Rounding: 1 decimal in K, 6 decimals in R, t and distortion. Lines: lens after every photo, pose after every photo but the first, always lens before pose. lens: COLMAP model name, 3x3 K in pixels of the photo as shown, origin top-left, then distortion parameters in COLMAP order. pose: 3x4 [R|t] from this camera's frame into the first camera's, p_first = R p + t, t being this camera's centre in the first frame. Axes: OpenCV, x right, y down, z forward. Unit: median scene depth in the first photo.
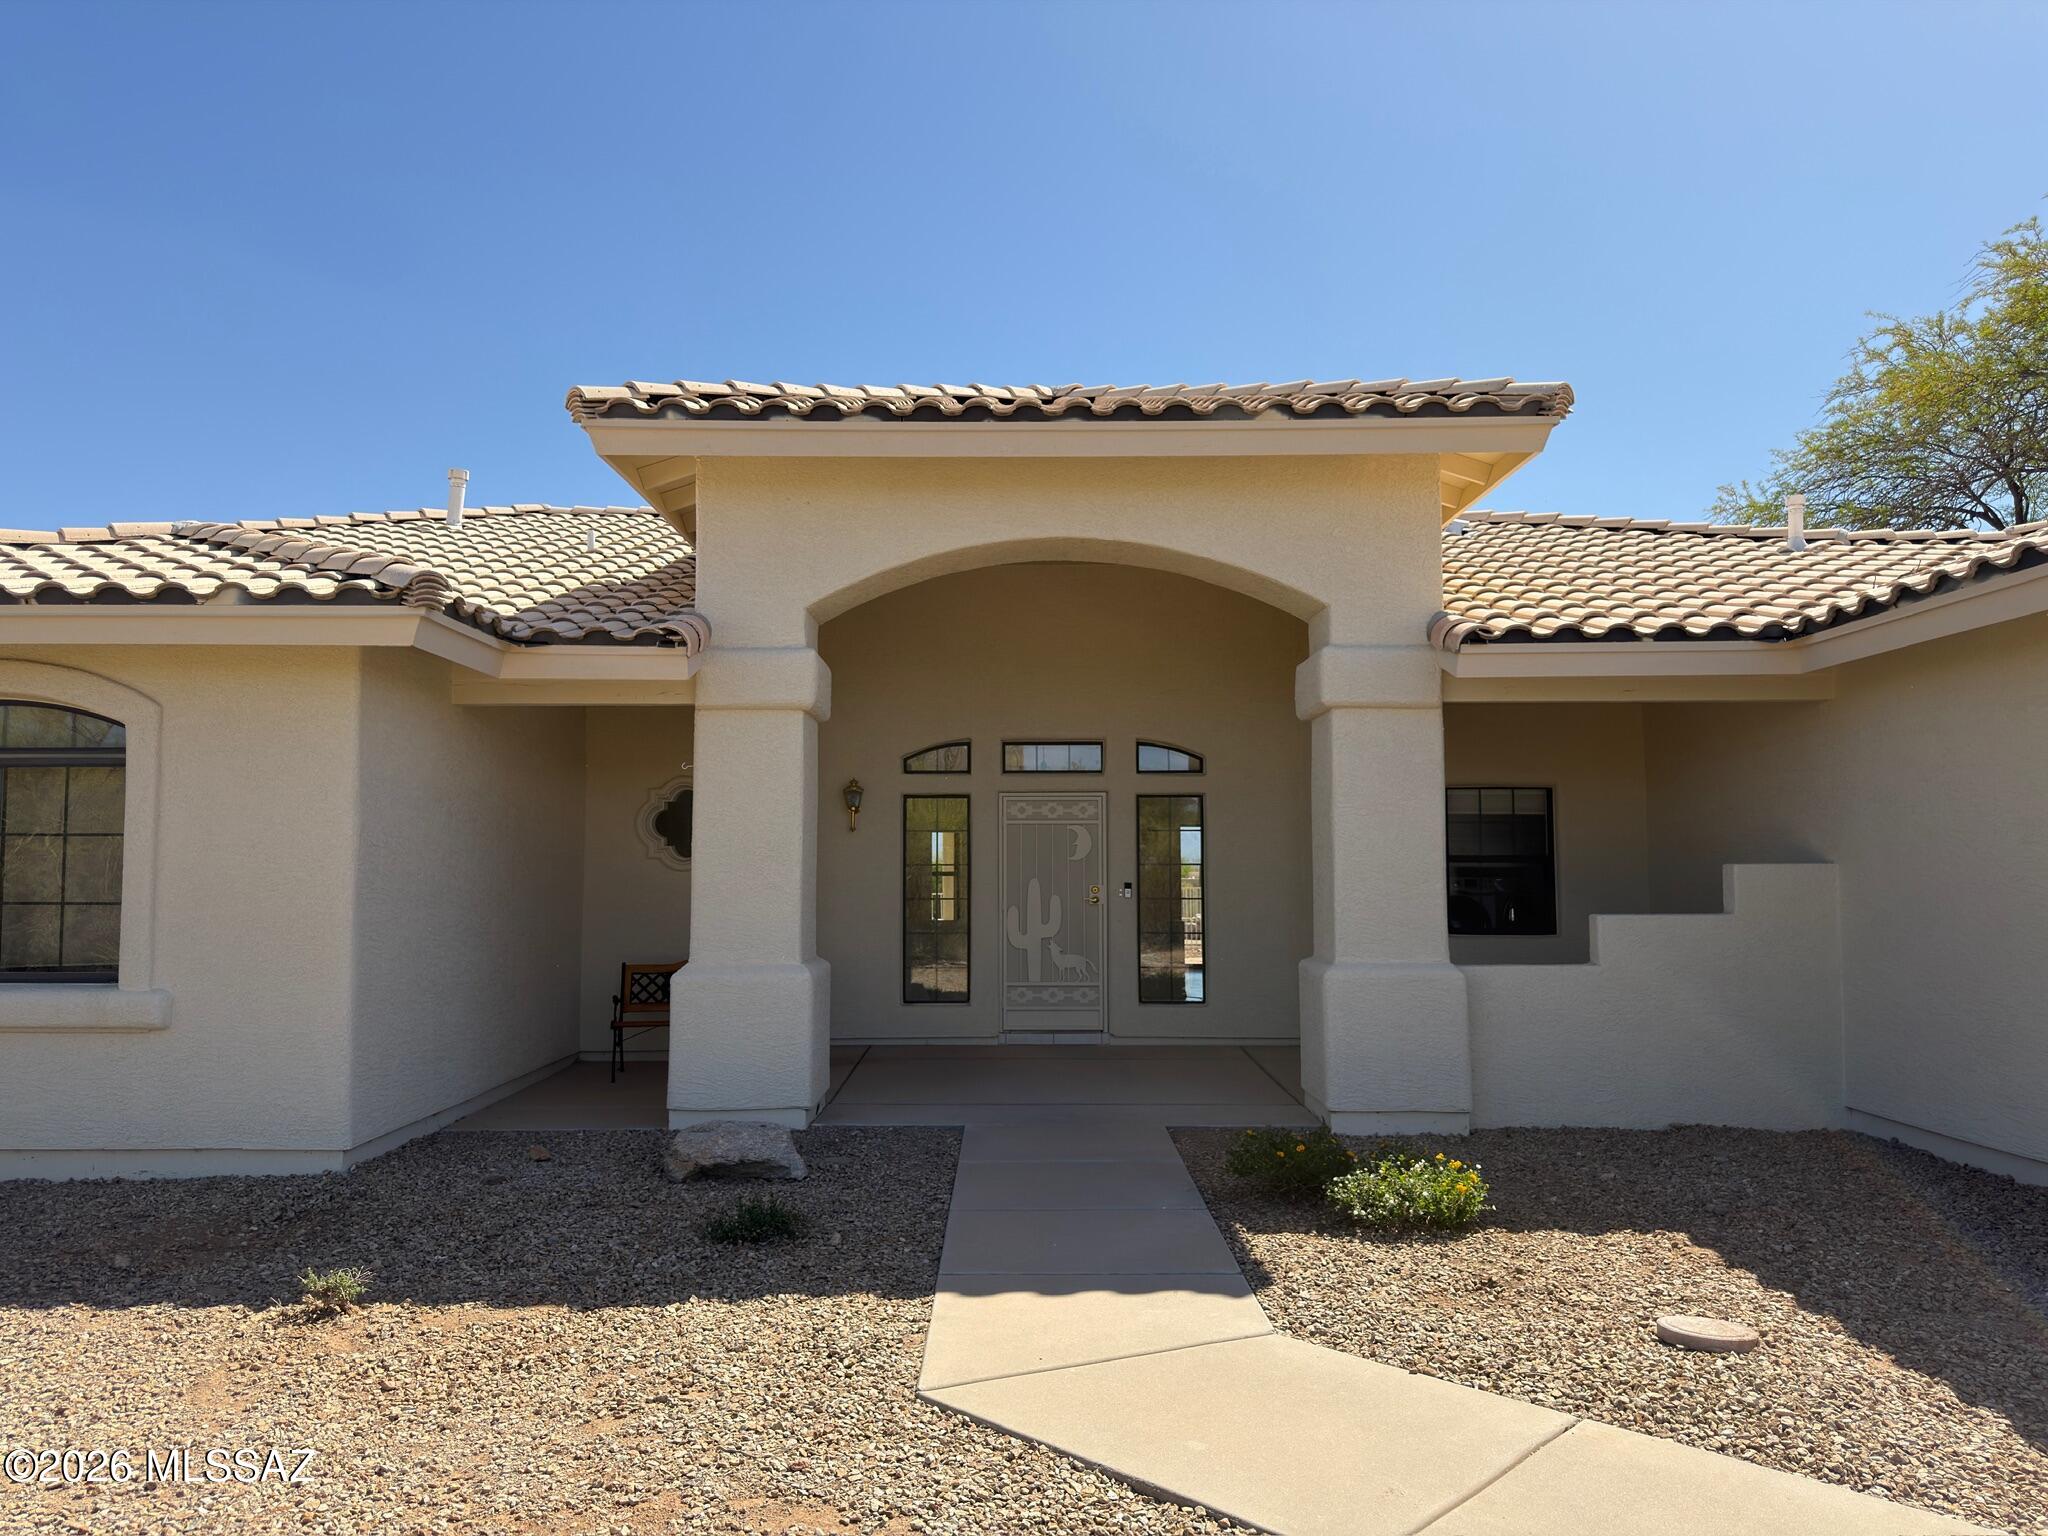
lens RADIAL K [[1429.4, 0, 1015.6], [0, 1429.4, 774.4], [0, 0, 1]] dist [0.068330, -0.017959]
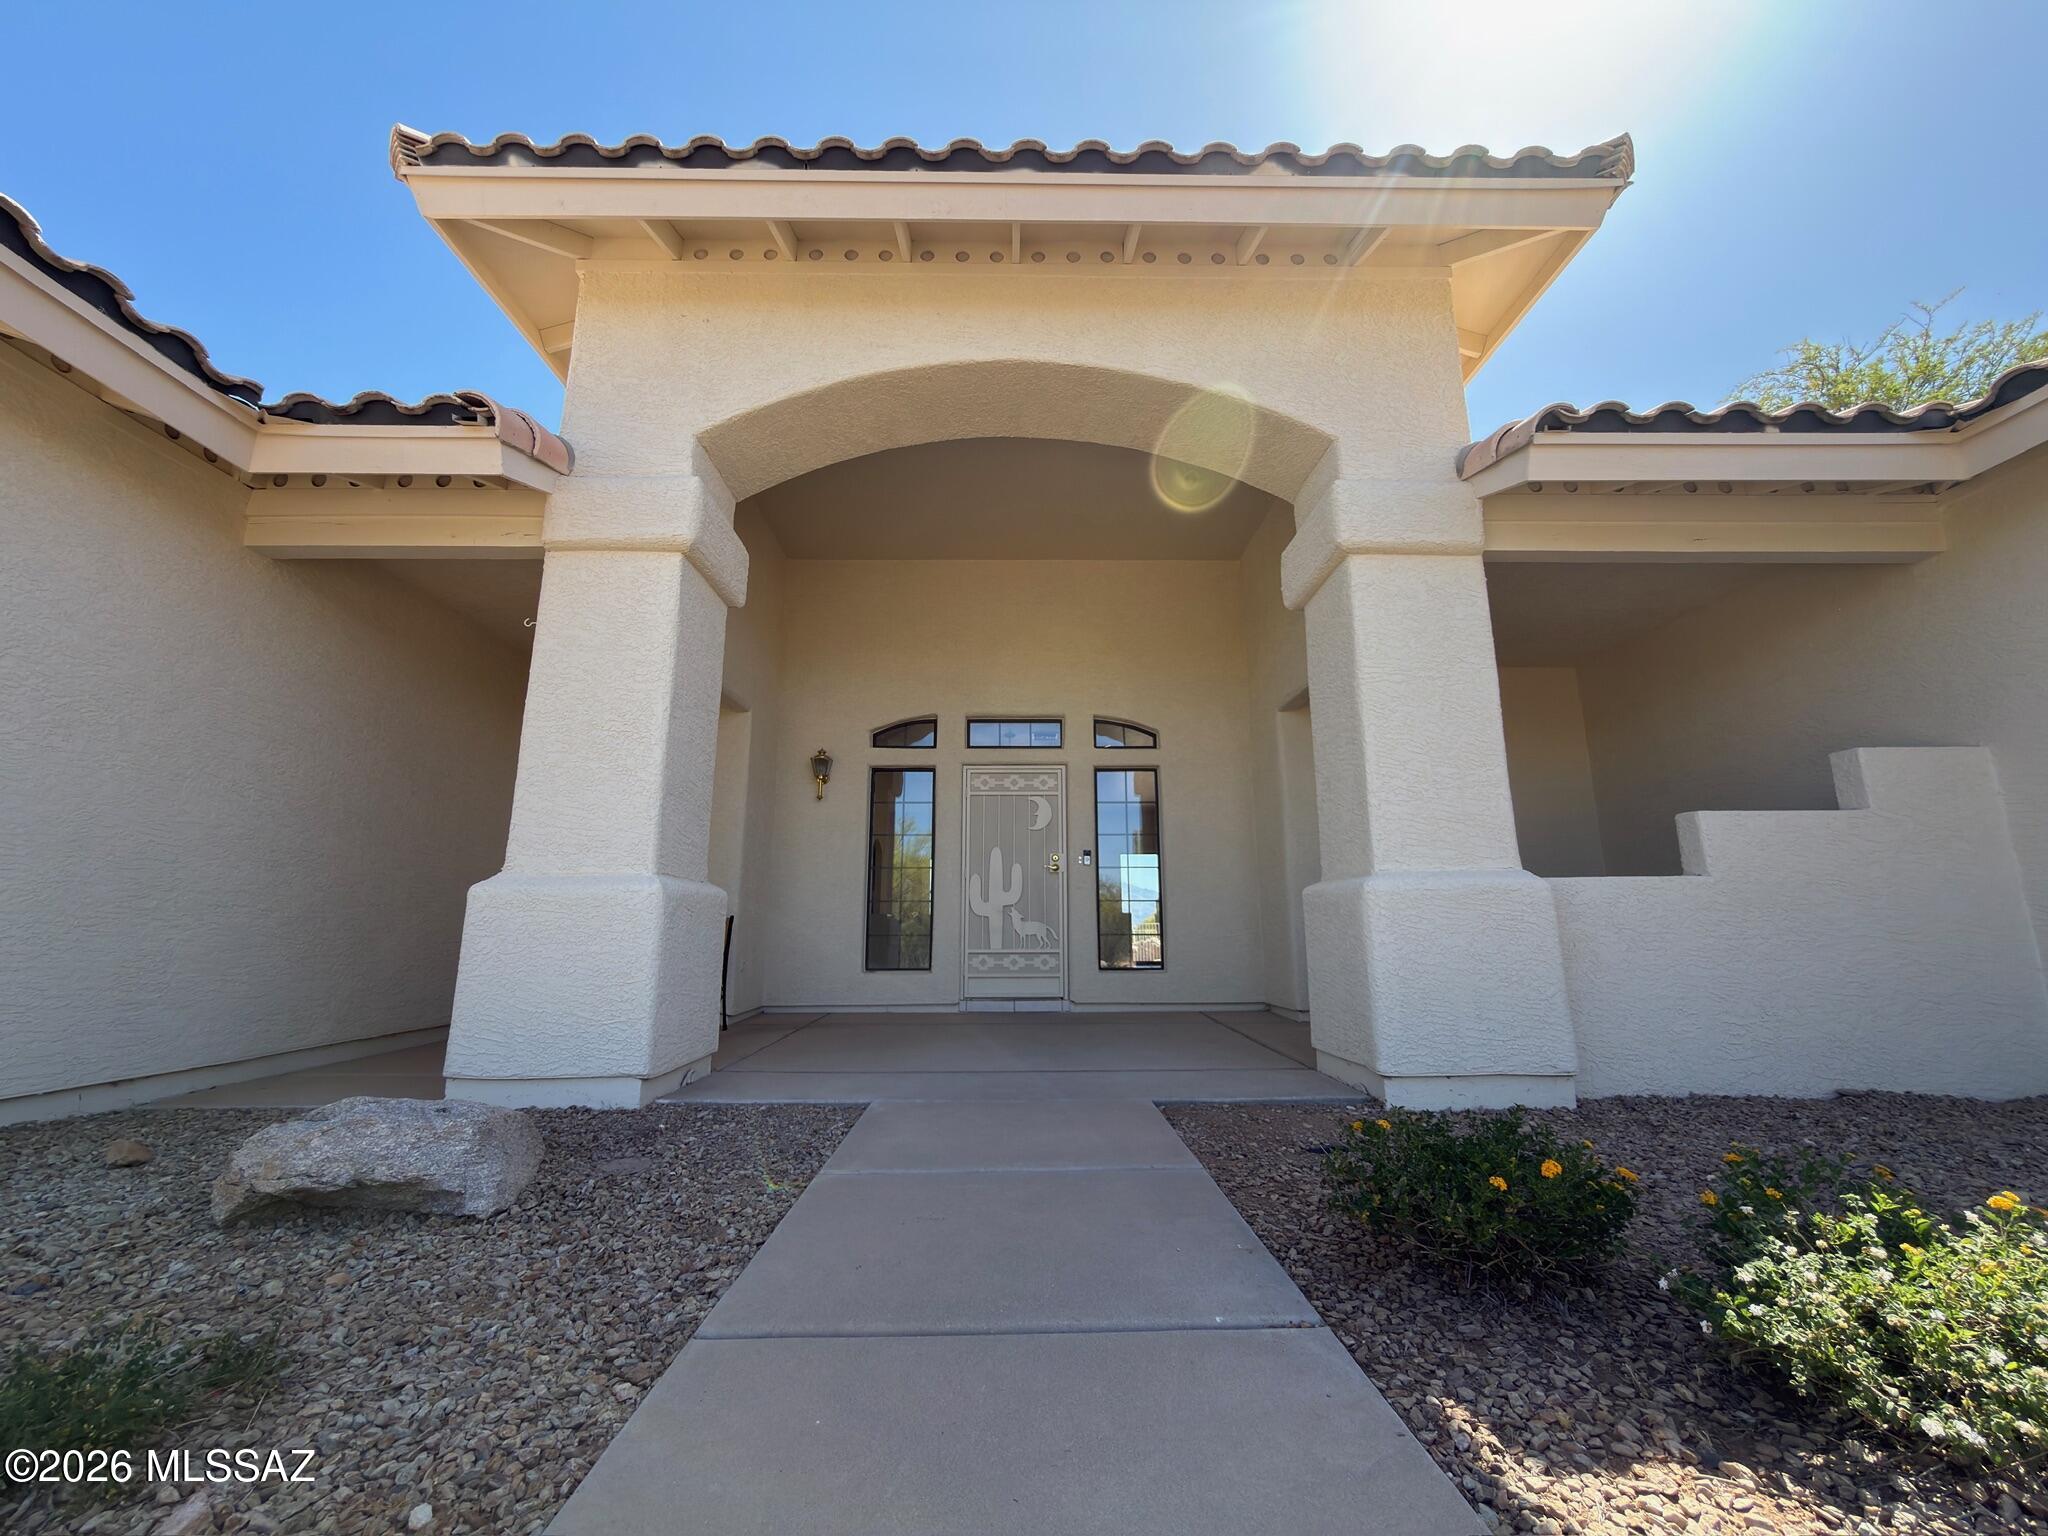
lens RADIAL K [[817.6, 0, 1030.7], [0, 817.6, 770.8], [0, 0, 1]] dist [0.003174, 0.001363]
pose [[0.999718, 0.003686, 0.023478, 0.031109], [-0.000530, 0.991110, -0.133047, 0.125903], [-0.023760, 0.132997, 0.990832, 0.531526]]
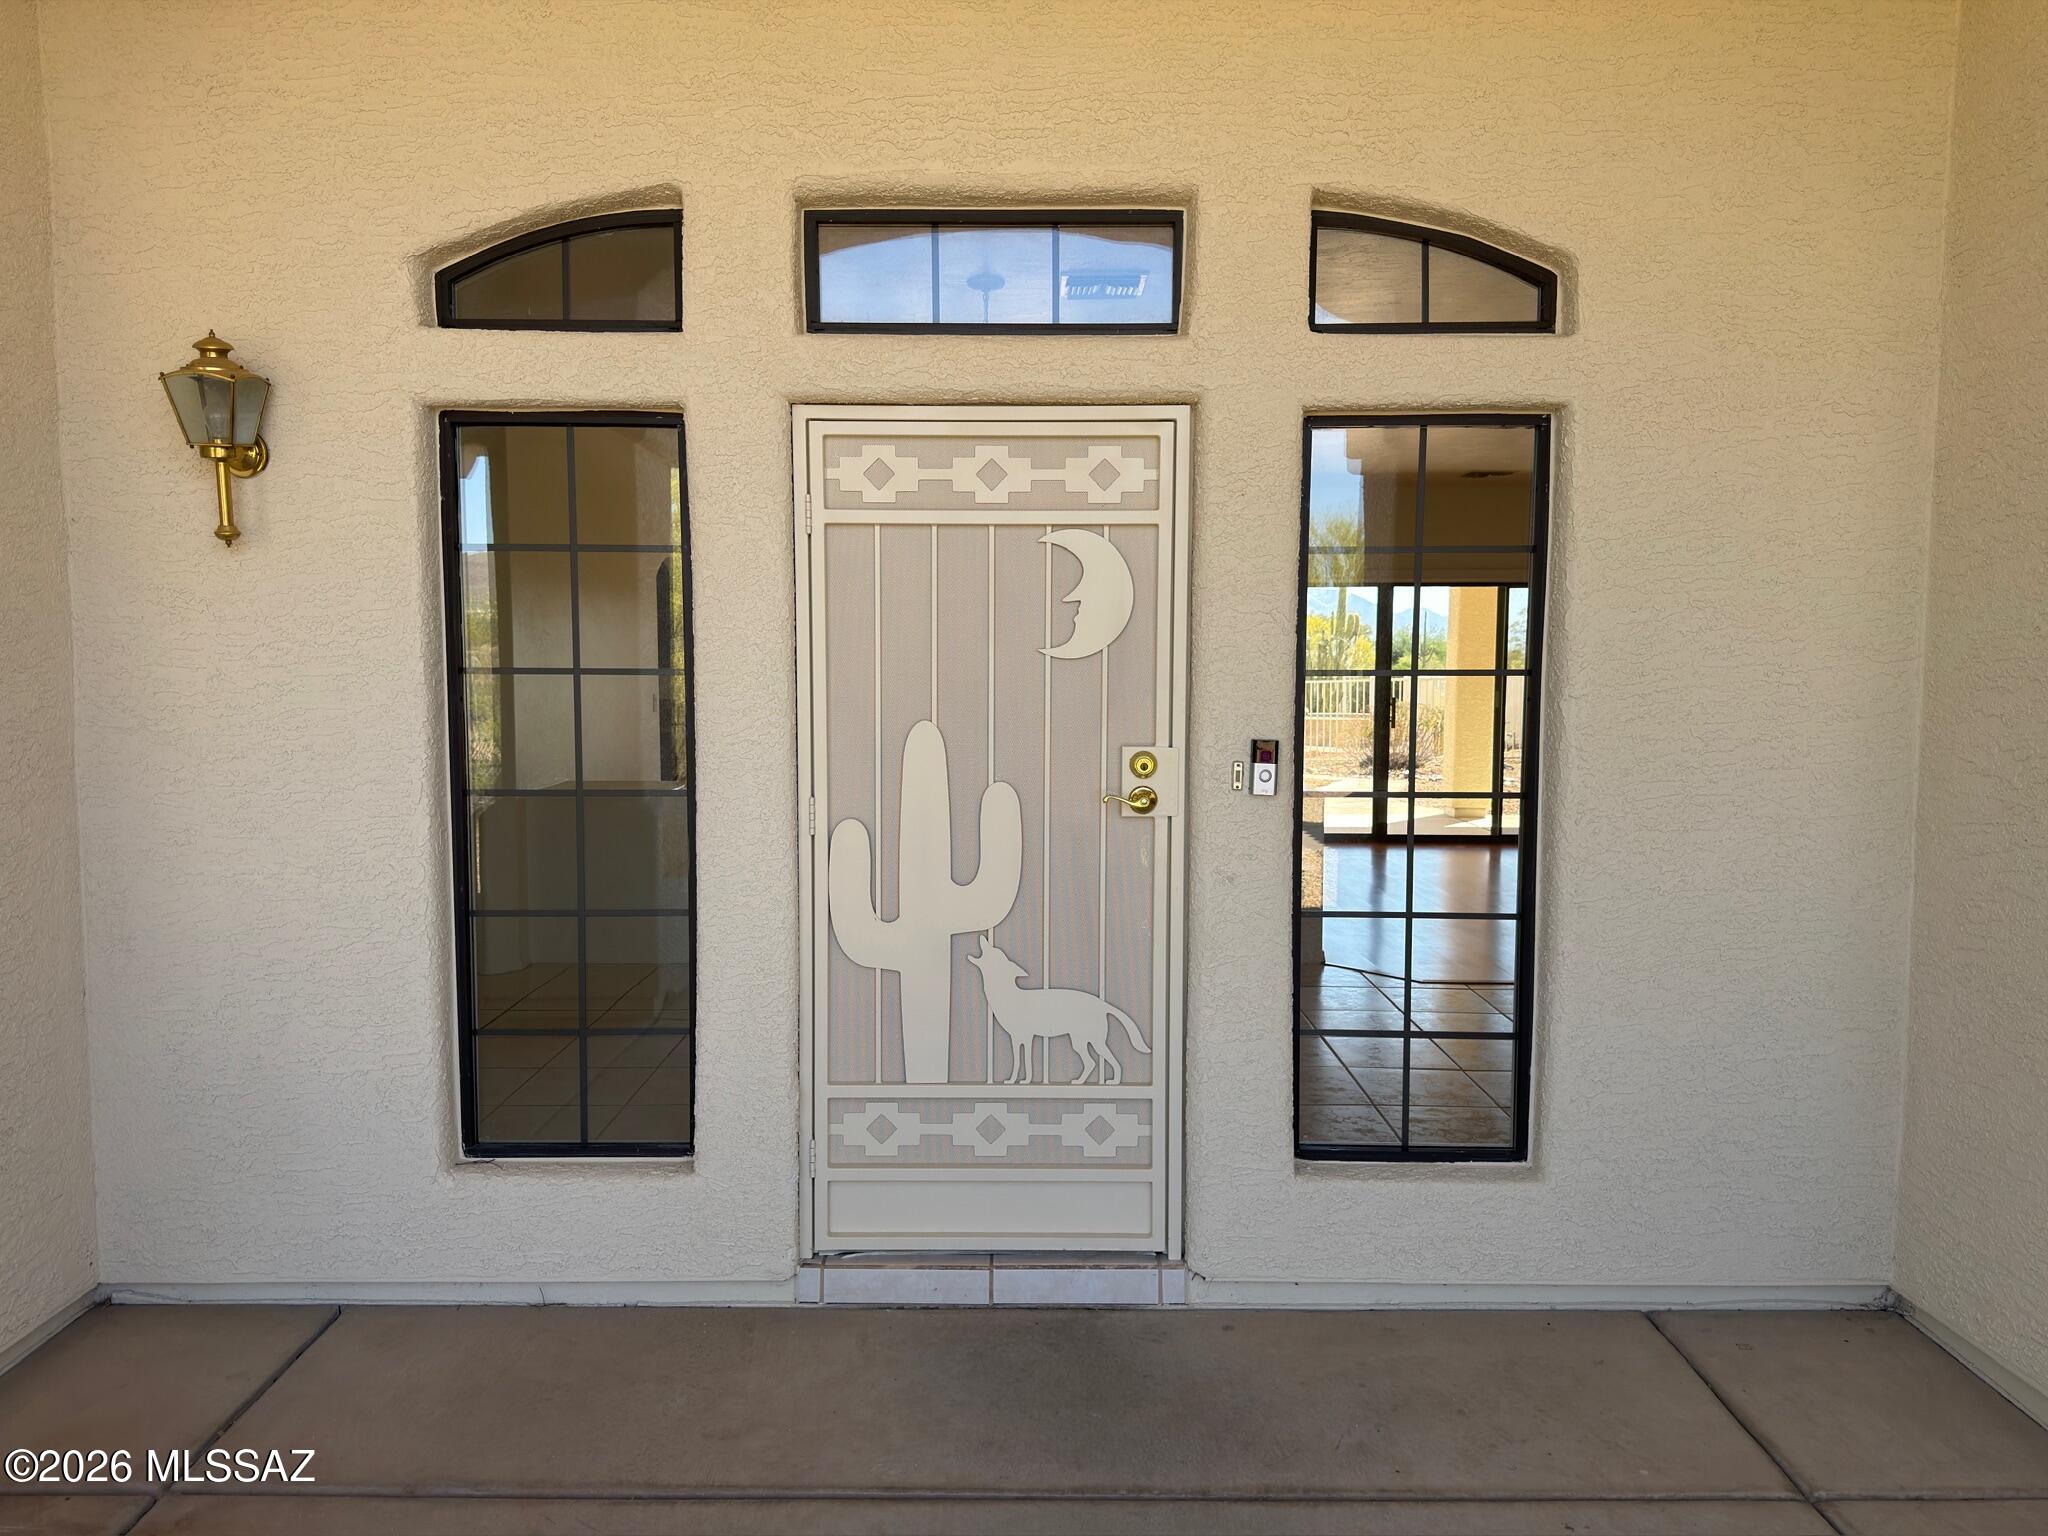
lens RADIAL K [[1429.4, 0, 1034.6], [0, 1429.4, 760.3], [0, 0, 1]] dist [0.068330, -0.017959]
pose [[0.999964, 0.005629, -0.006312, 0.047129], [-0.004692, 0.990186, 0.139676, 0.053576], [0.007036, -0.139642, 0.990177, 0.944377]]
